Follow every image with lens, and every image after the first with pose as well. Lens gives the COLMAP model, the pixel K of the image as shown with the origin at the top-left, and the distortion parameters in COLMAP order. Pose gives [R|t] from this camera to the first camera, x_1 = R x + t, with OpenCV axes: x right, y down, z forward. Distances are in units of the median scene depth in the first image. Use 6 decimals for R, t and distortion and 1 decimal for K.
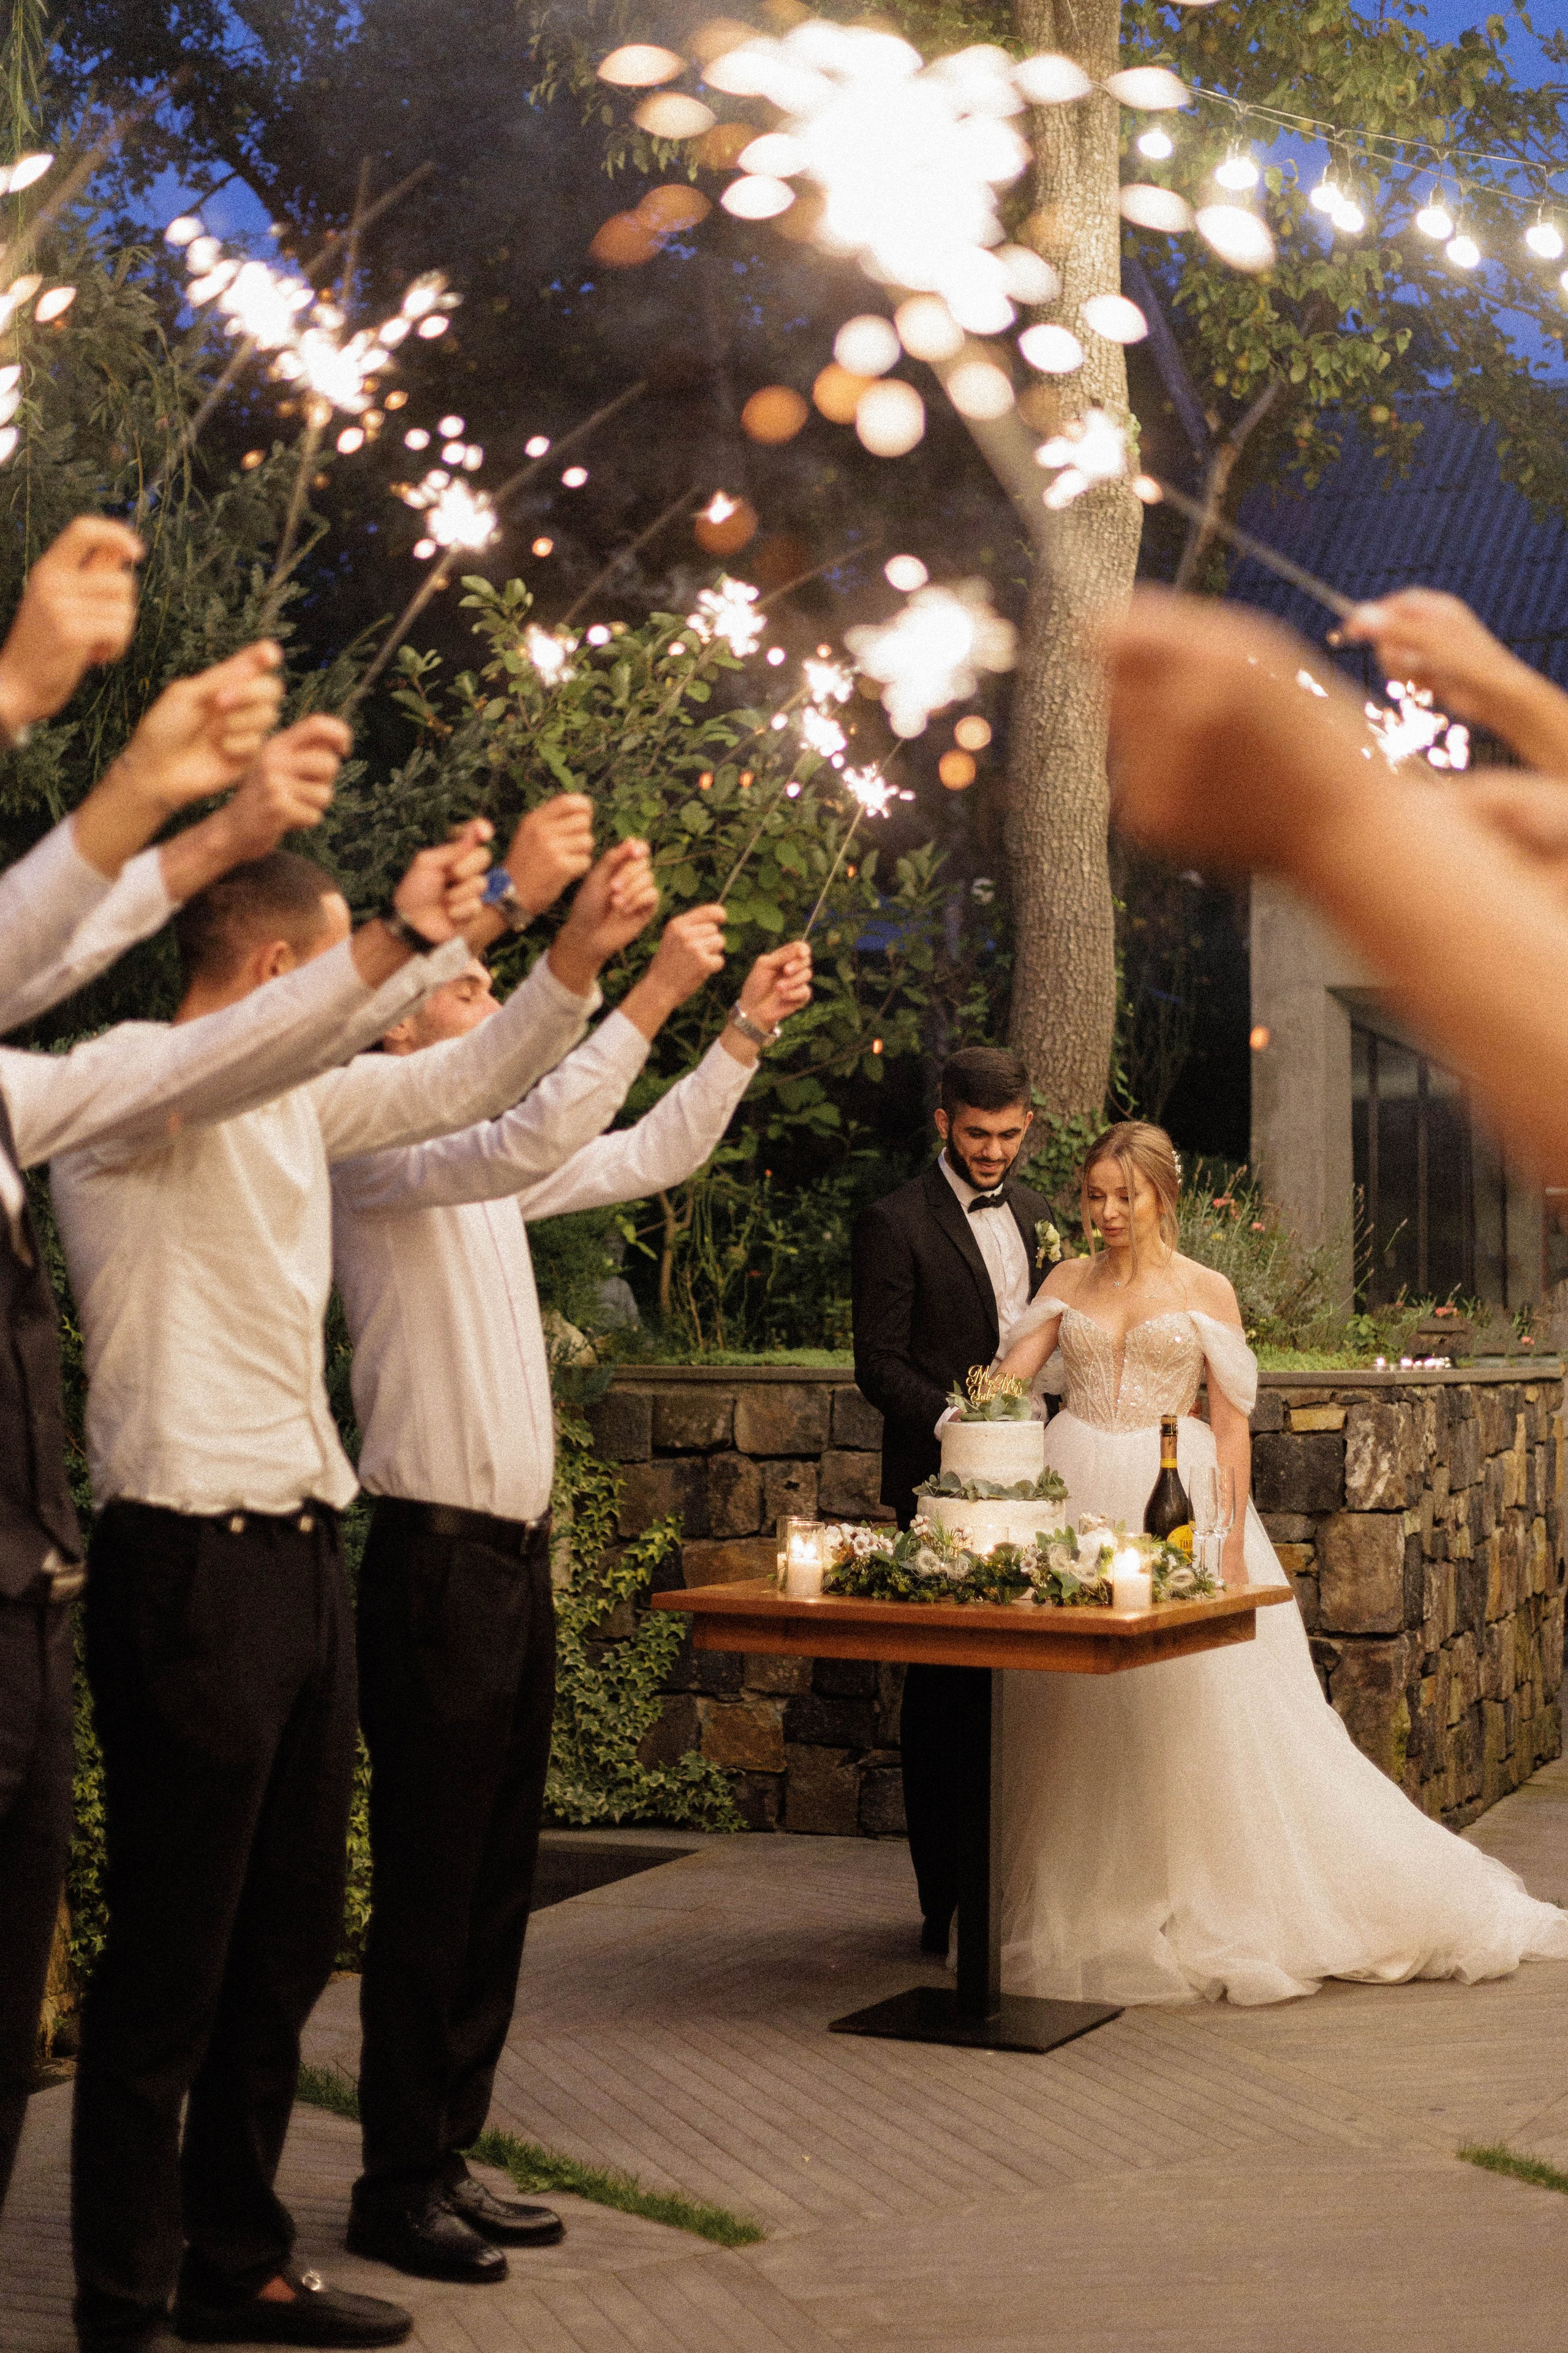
lens RADIAL K [[3304.5, 0, 789.3], [0, 3304.5, 1172.9], [0, 0, 1]] dist [-0.009702, 0.017273]
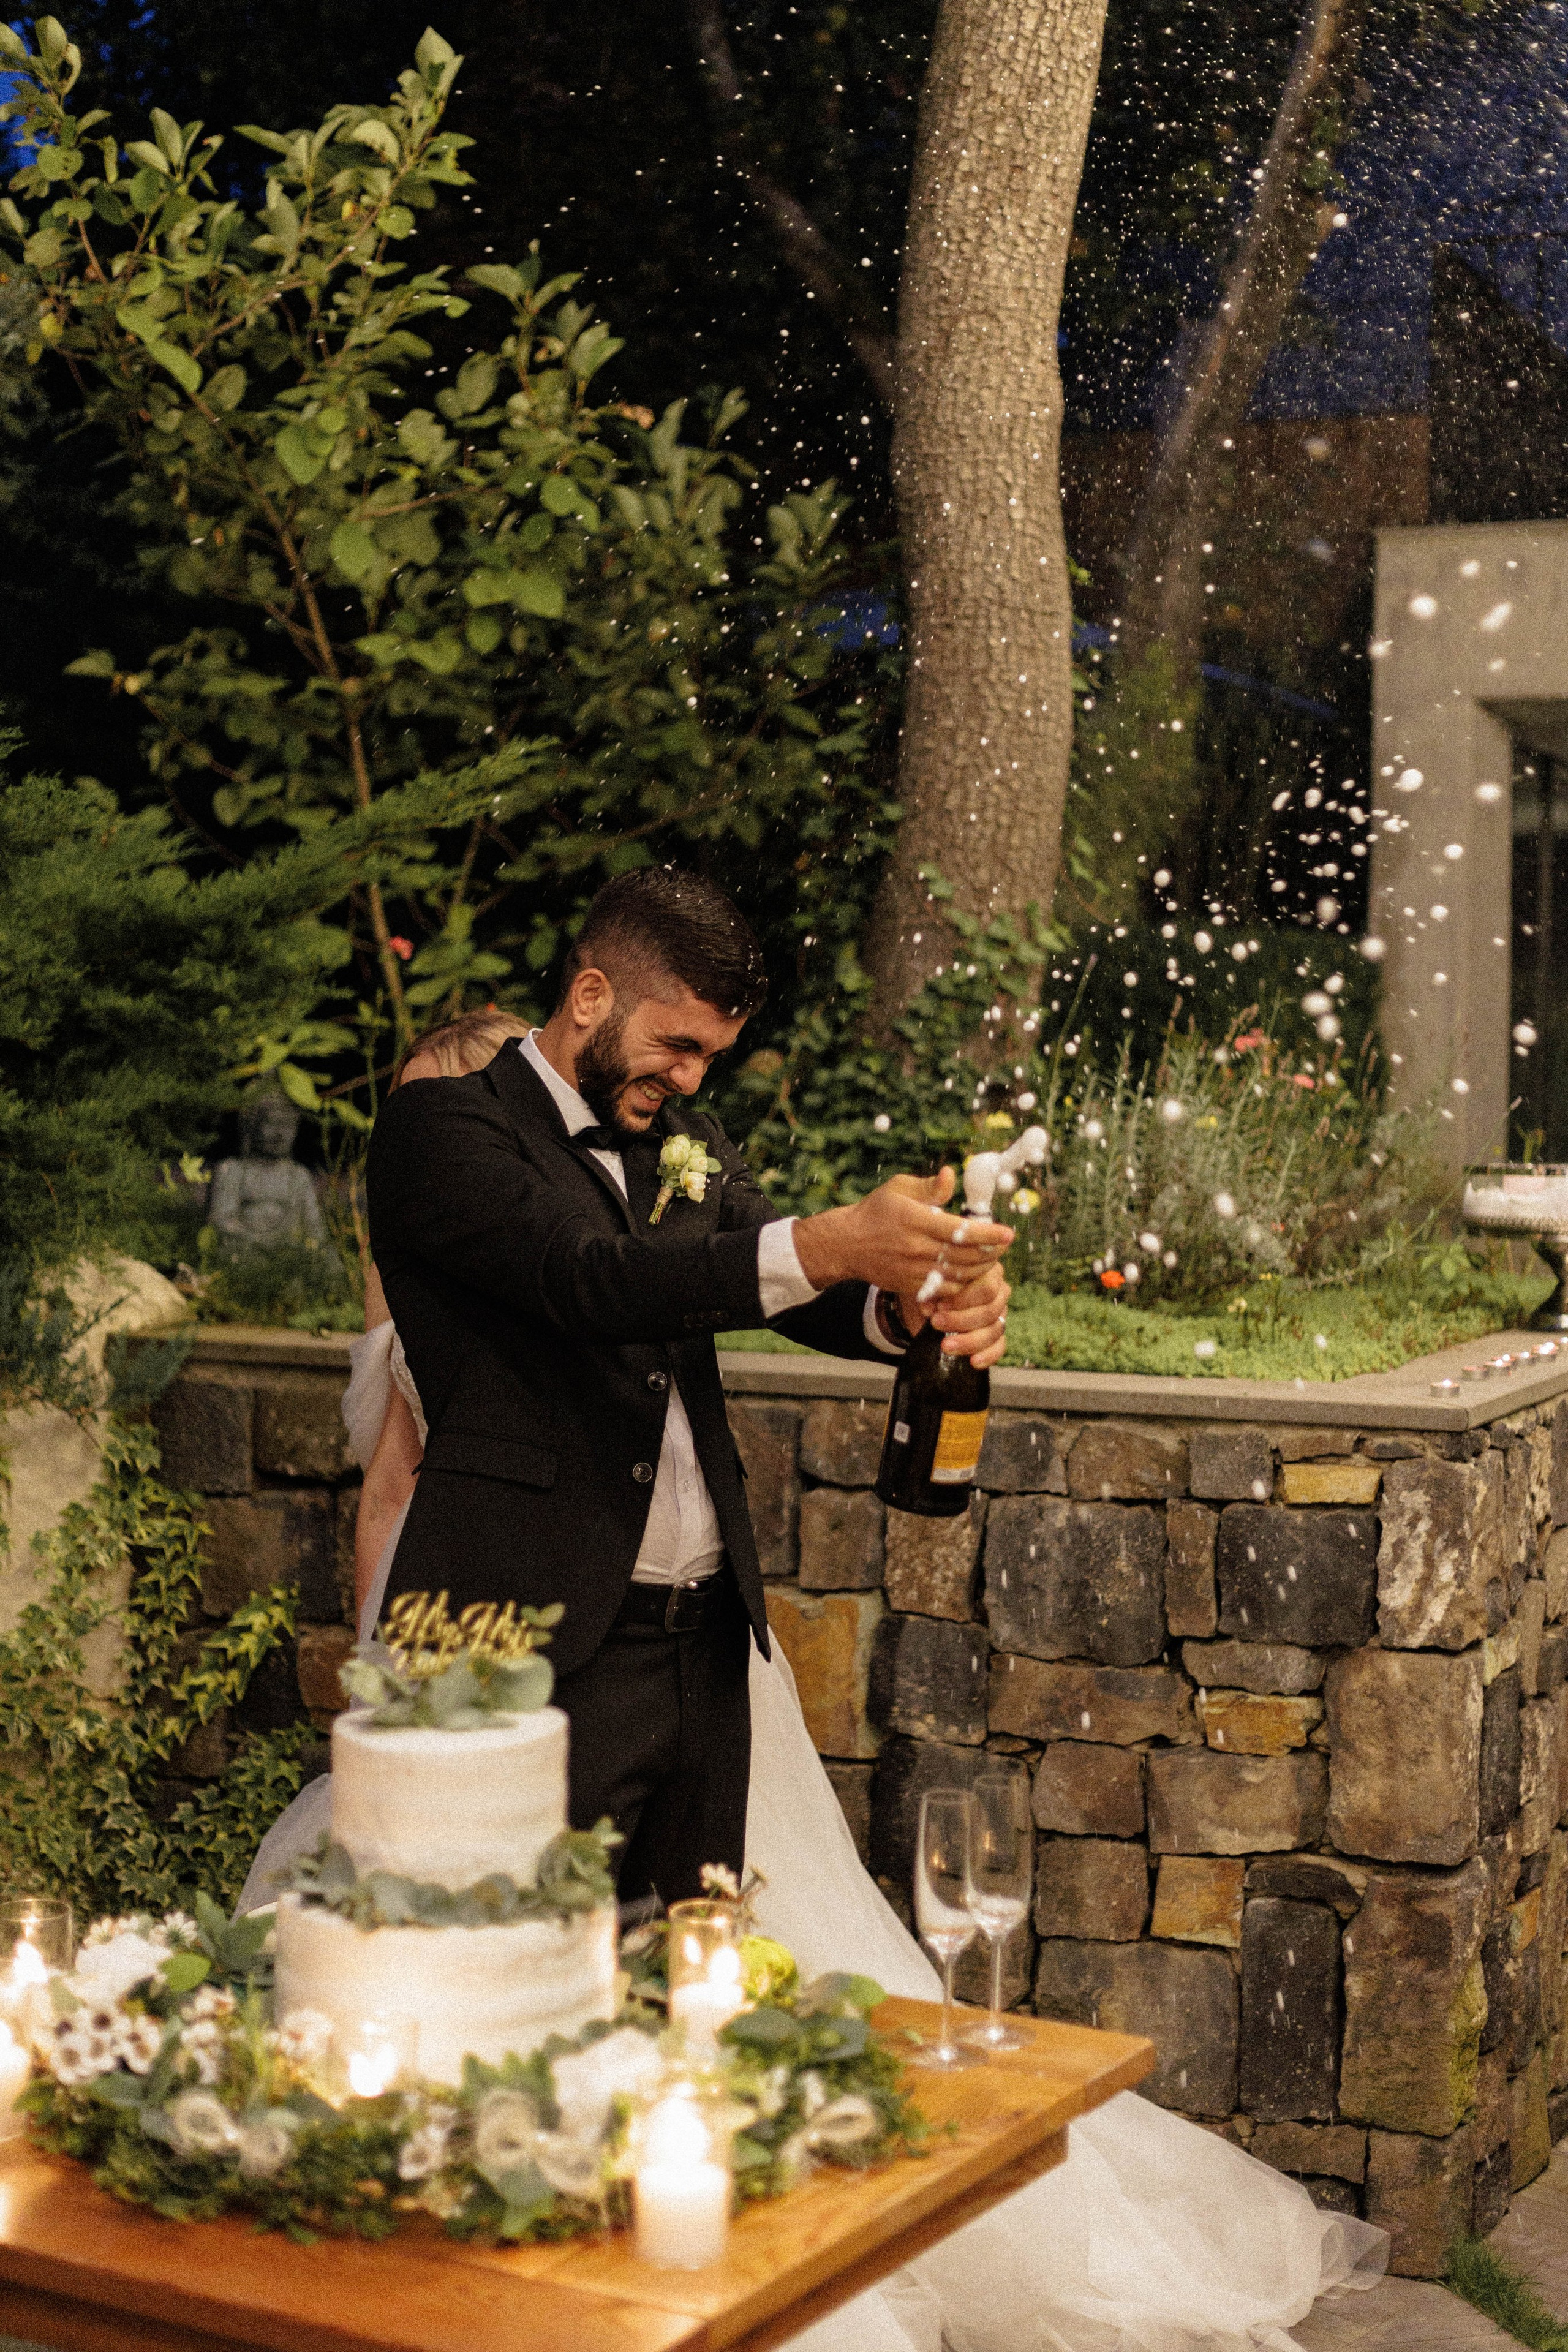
lens RADIAL K [[3365.4, 0, 791.7], [0, 3365.4, 1173.5], [0, 0, 1]] dist [-0.003997, 0.021118]
pose [[0.998236, 0.008057, -0.058829, 0.094198], [-0.002938, 0.996240, 0.086590, -0.025998], [0.059306, -0.086264, 0.994506, 0.396513]]
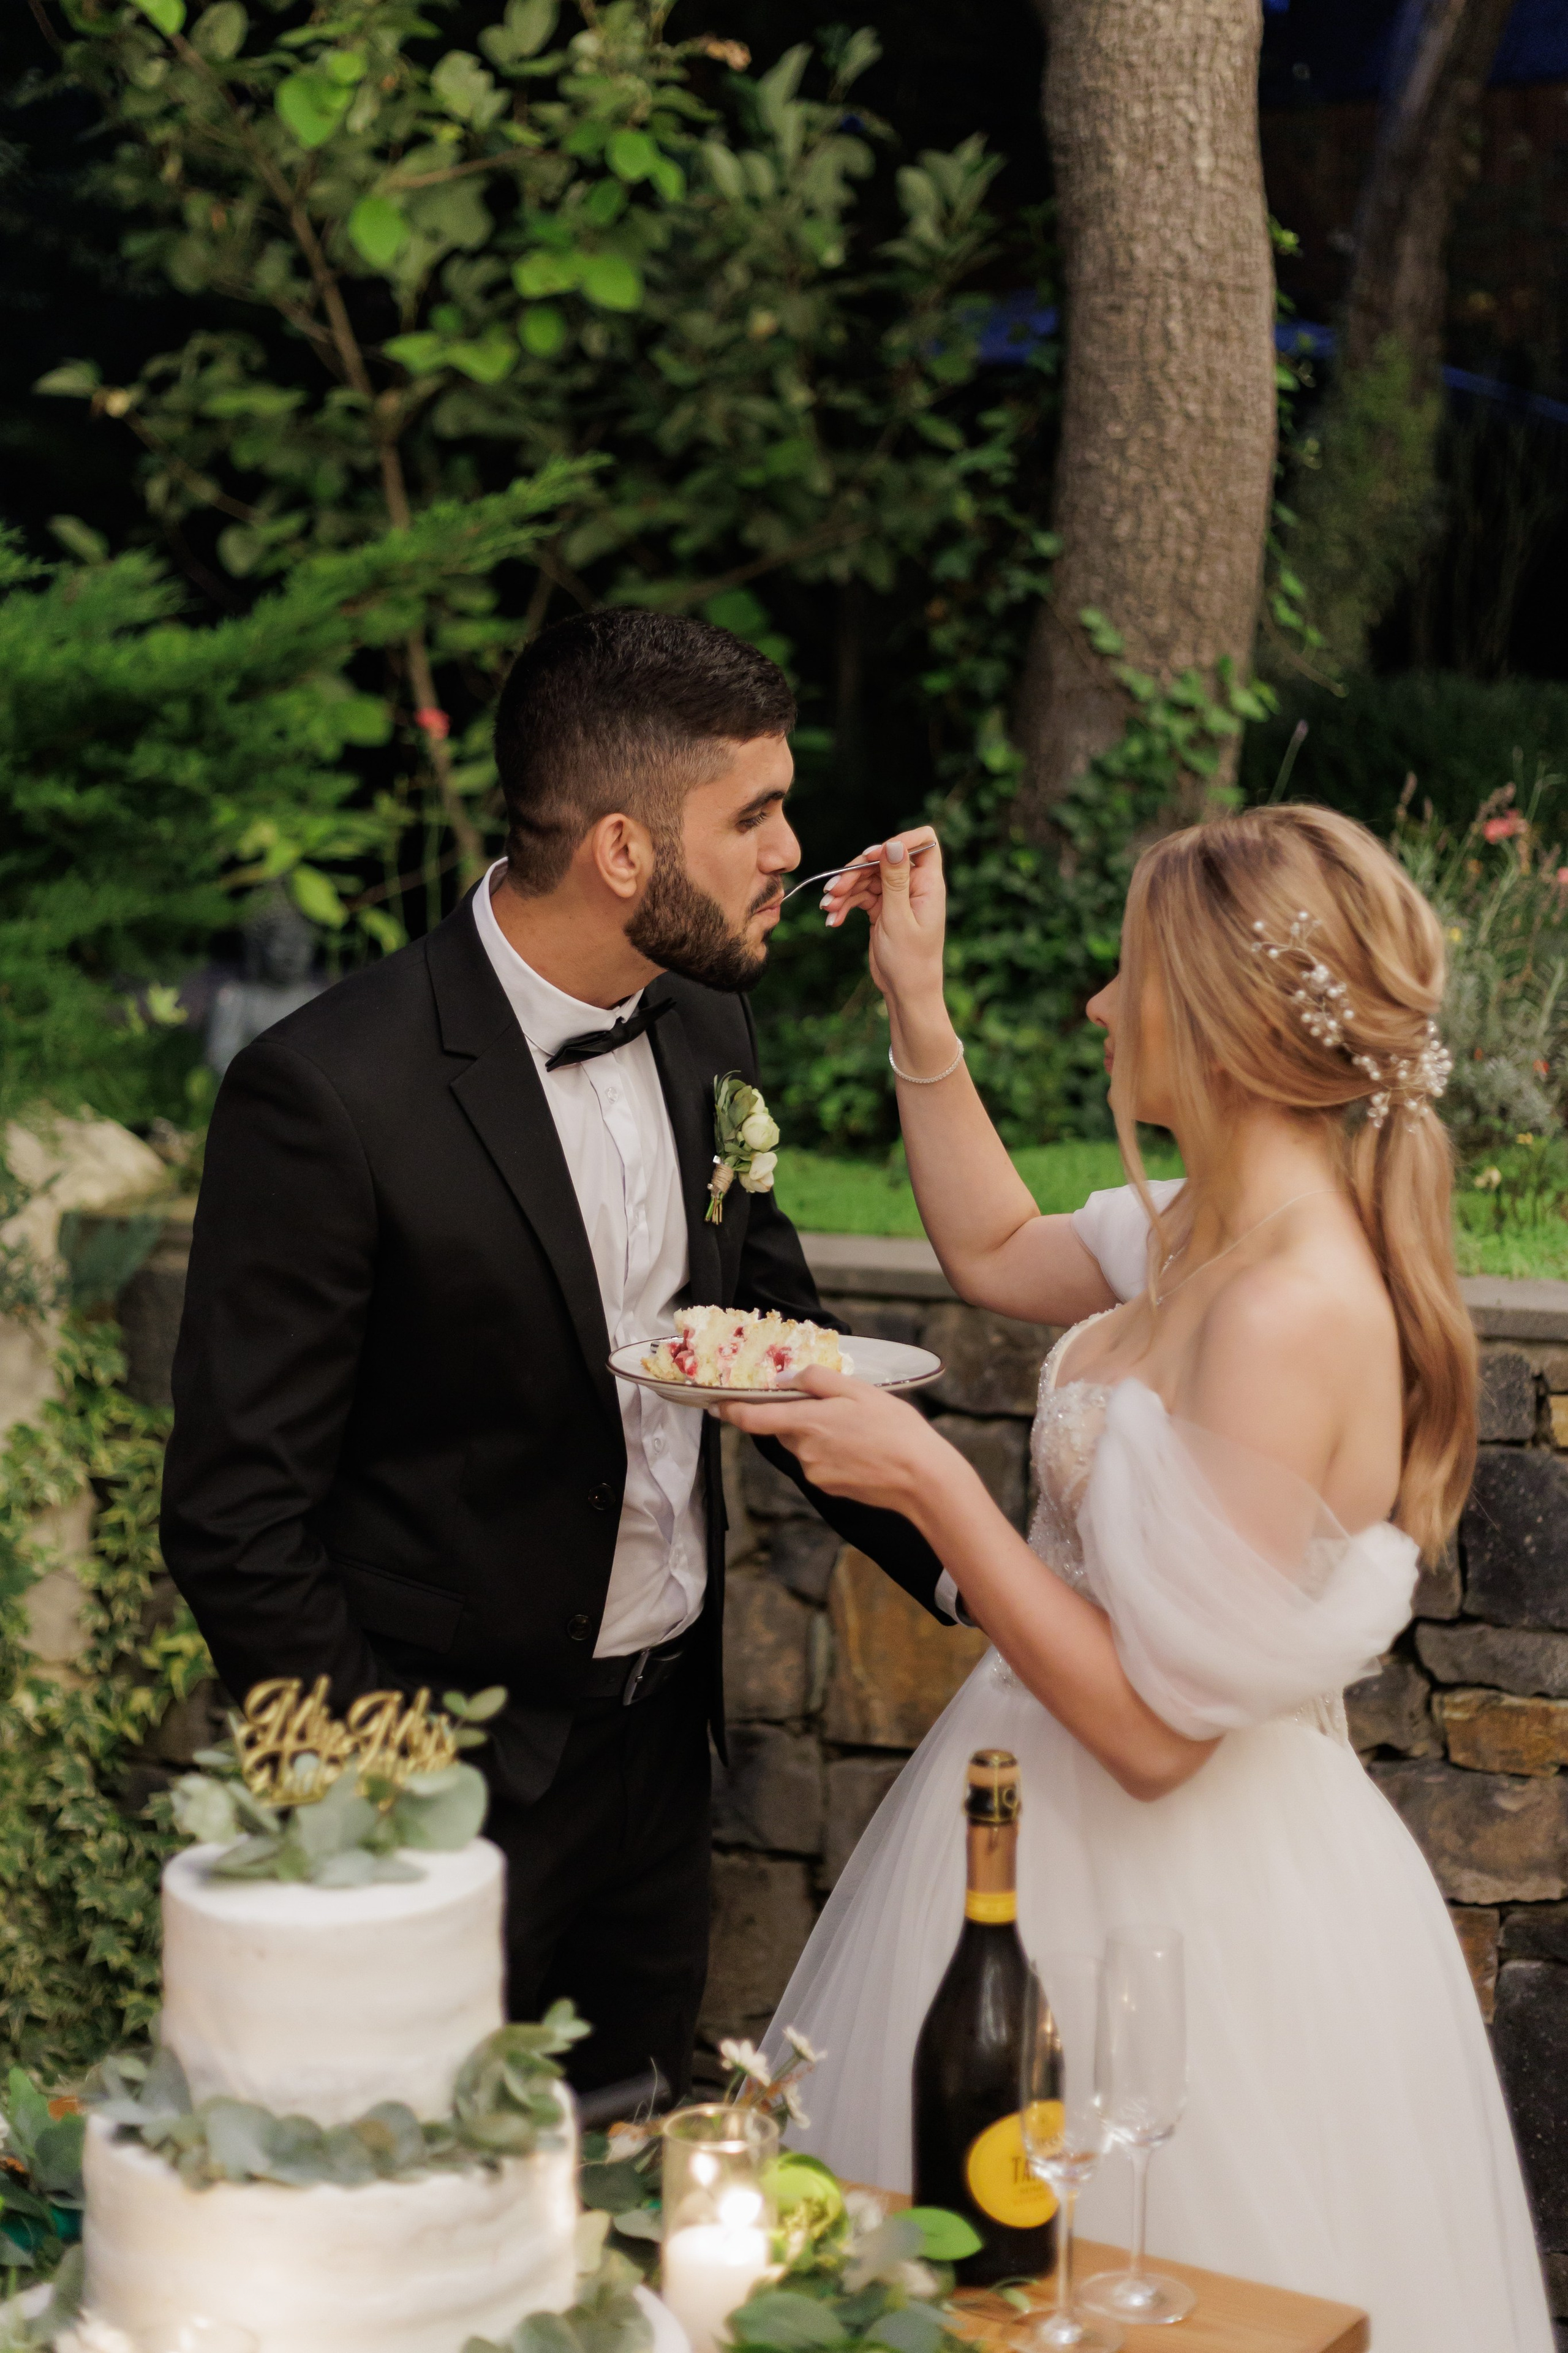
lens RADIAL K [[3739.5, 0, 695.2], [0, 3739.5, 1050.4], [0, 0, 1]] dist [0.004170, -0.008576]
pose [[0.990778, 0.004797, -0.135413, 0.099892], [0.010358, 0.993768, 0.110987, -0.026474], [0.135101, -0.111366, 0.984553, 0.475598]]
